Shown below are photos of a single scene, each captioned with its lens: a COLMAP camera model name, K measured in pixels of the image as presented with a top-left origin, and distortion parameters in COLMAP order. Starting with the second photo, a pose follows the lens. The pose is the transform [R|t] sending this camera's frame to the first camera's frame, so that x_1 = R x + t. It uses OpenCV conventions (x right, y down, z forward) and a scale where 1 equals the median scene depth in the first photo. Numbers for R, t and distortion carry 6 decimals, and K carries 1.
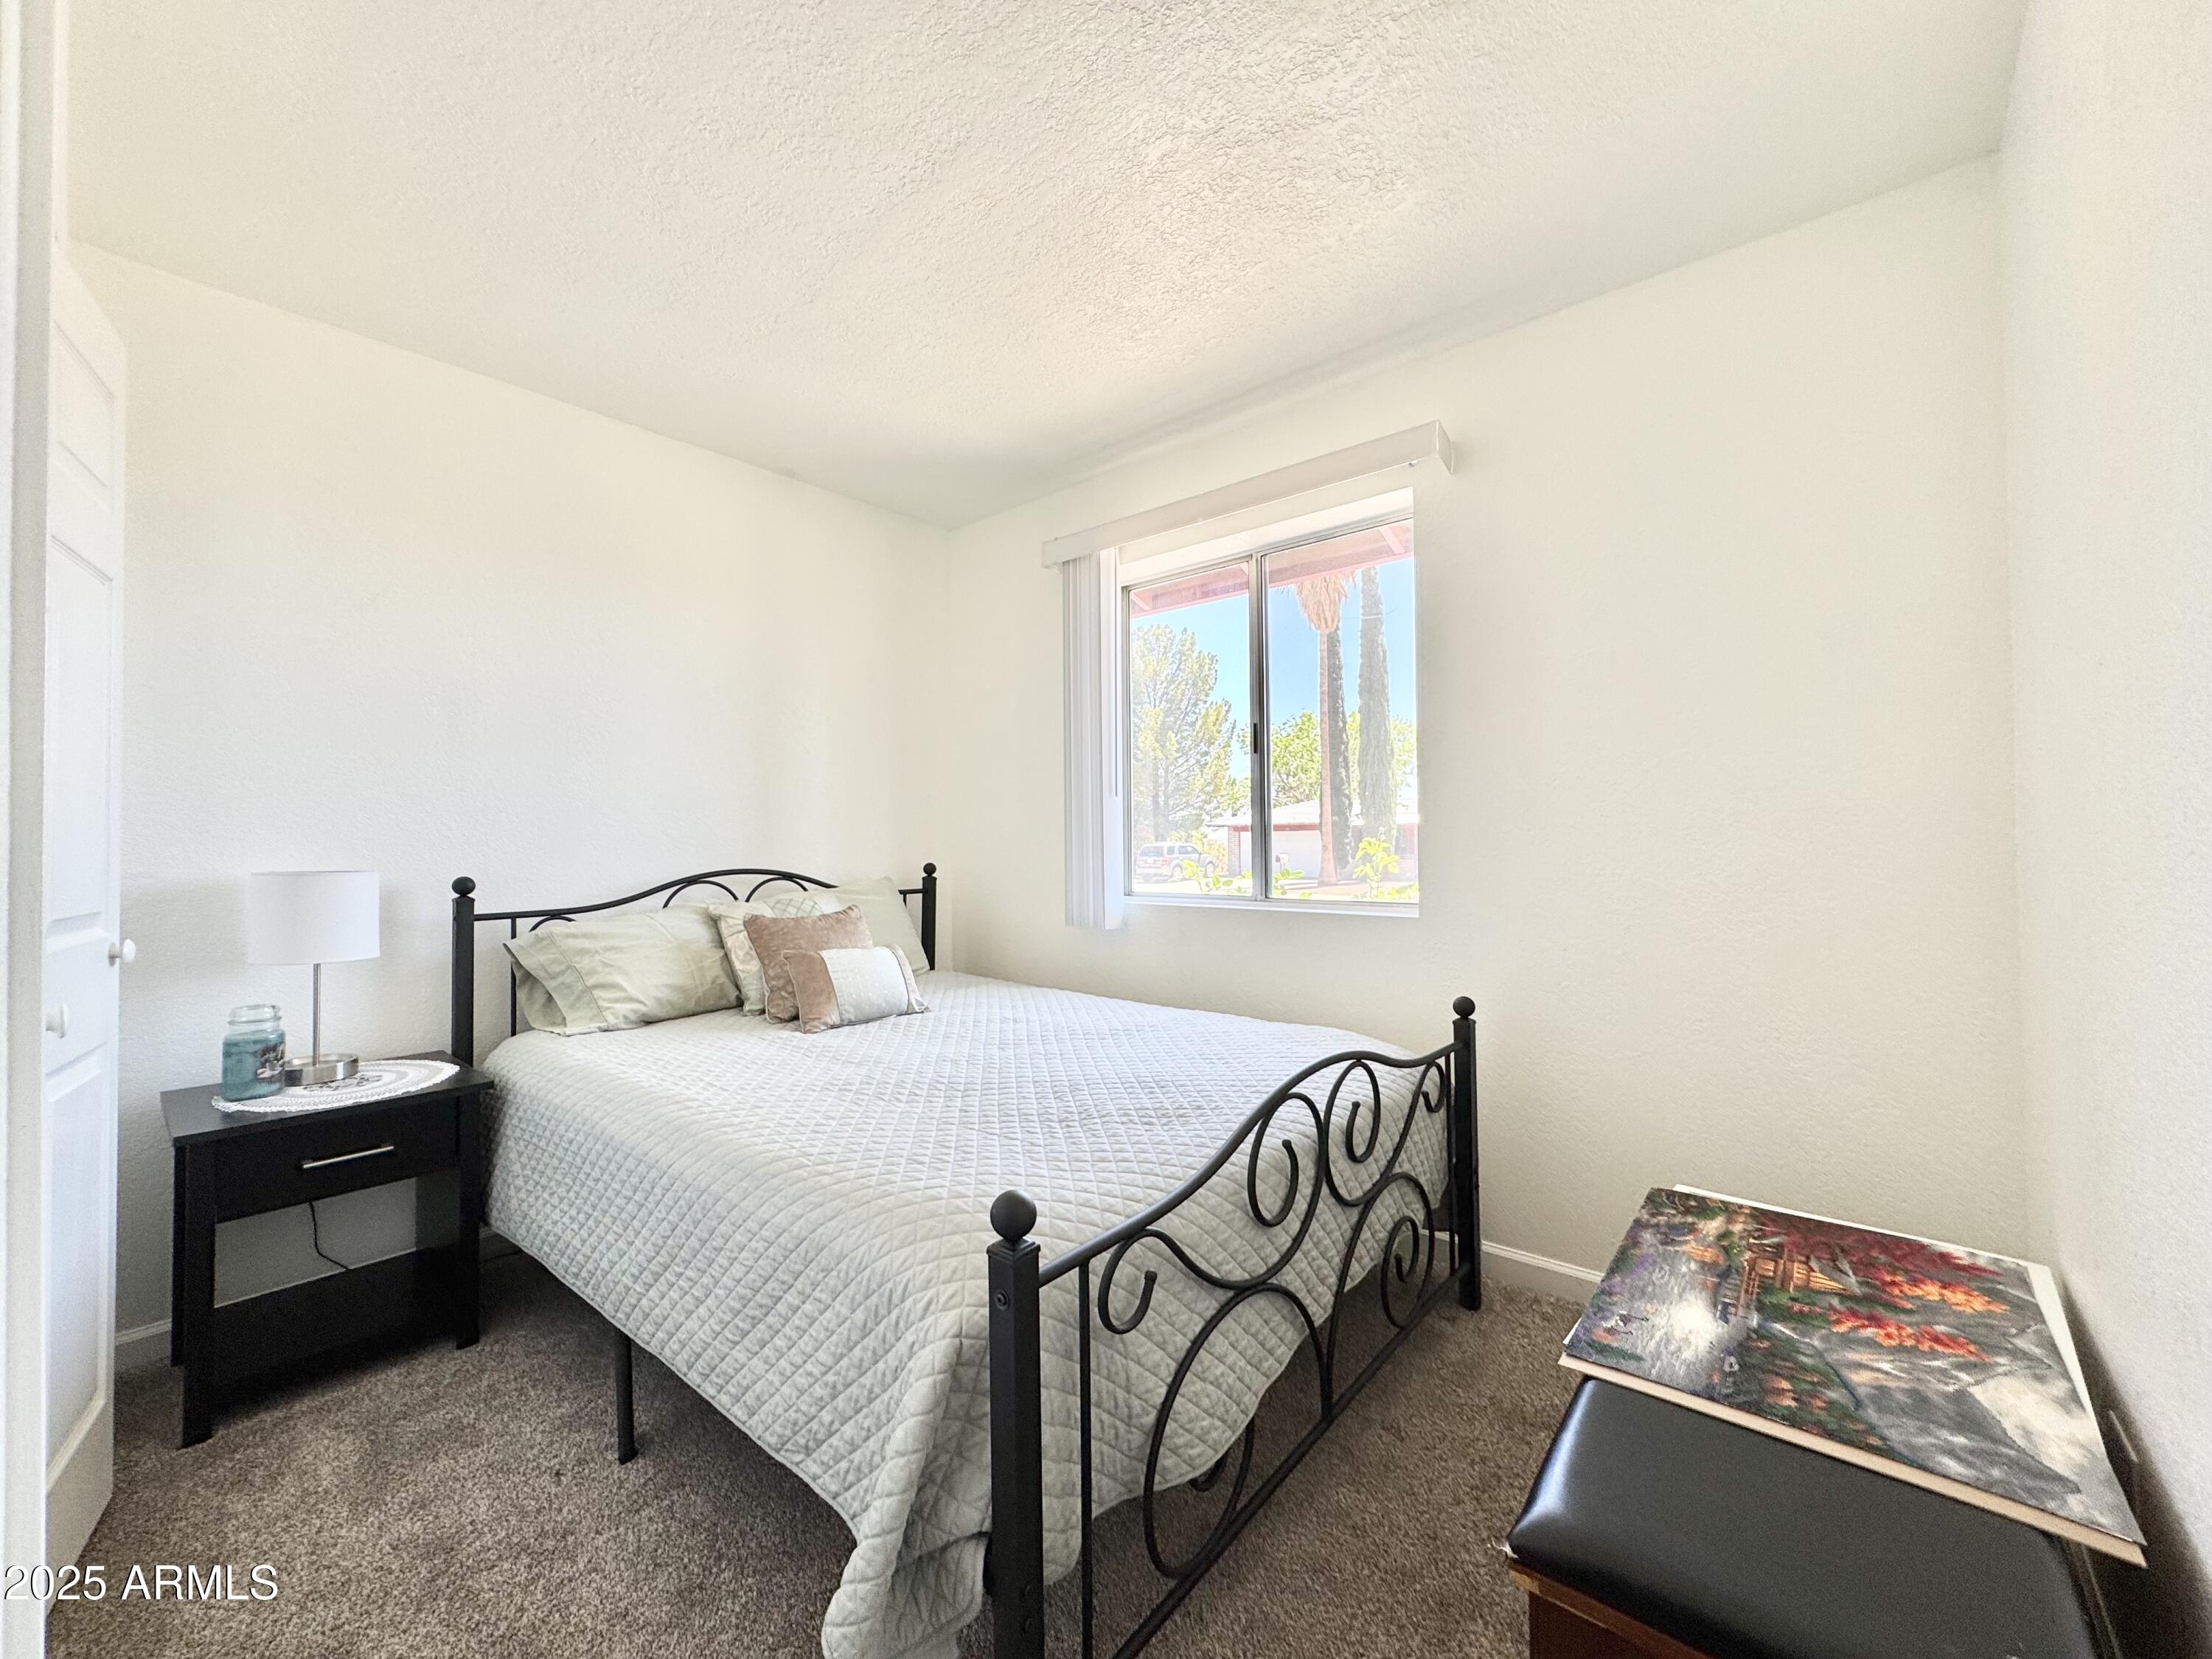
lens RADIAL K [[888.7, 0, 1096.0], [0, 888.7, 835.3], [0, 0, 1]] dist [0.001723, 0.000154]
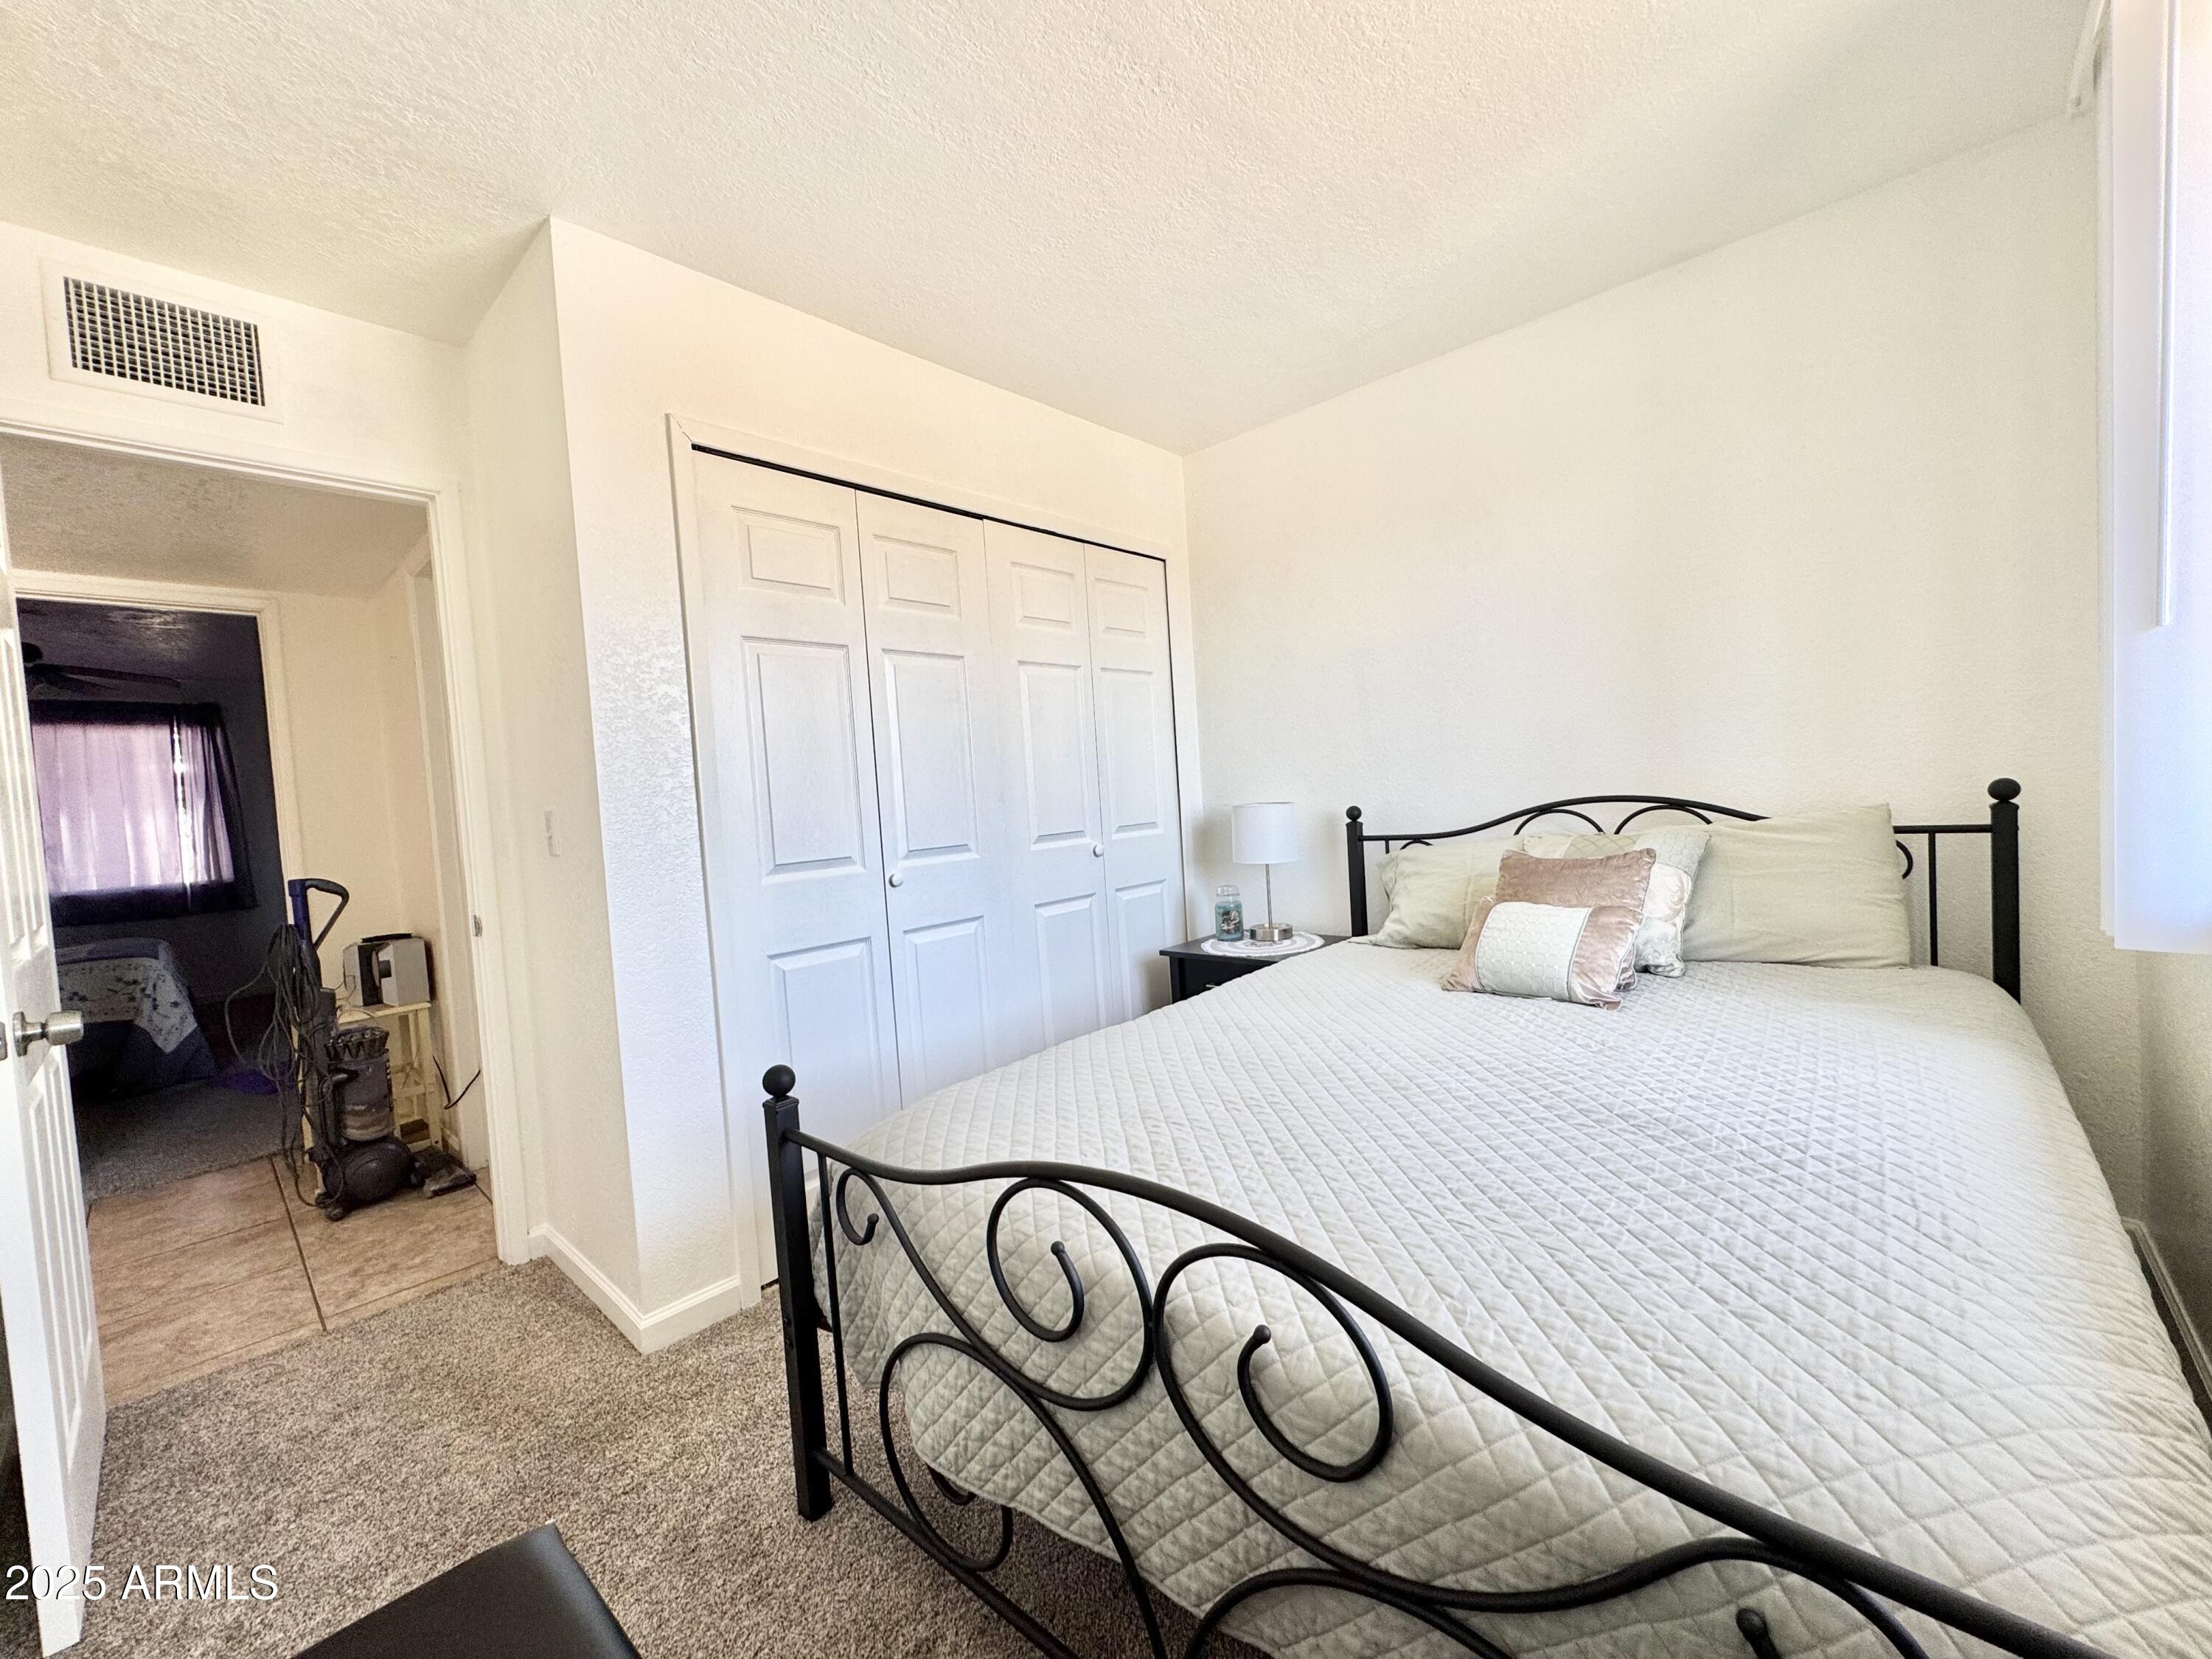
lens RADIAL K [[888.7, 0, 1097.1], [0, 888.7, 830.3], [0, 0, 1]] dist [0.001723, 0.000154]
pose [[-0.022650, 0.047579, -0.998611, 0.554665], [0.067977, 0.996629, 0.045943, -0.001202], [0.997430, -0.066842, -0.025808, 0.667655]]
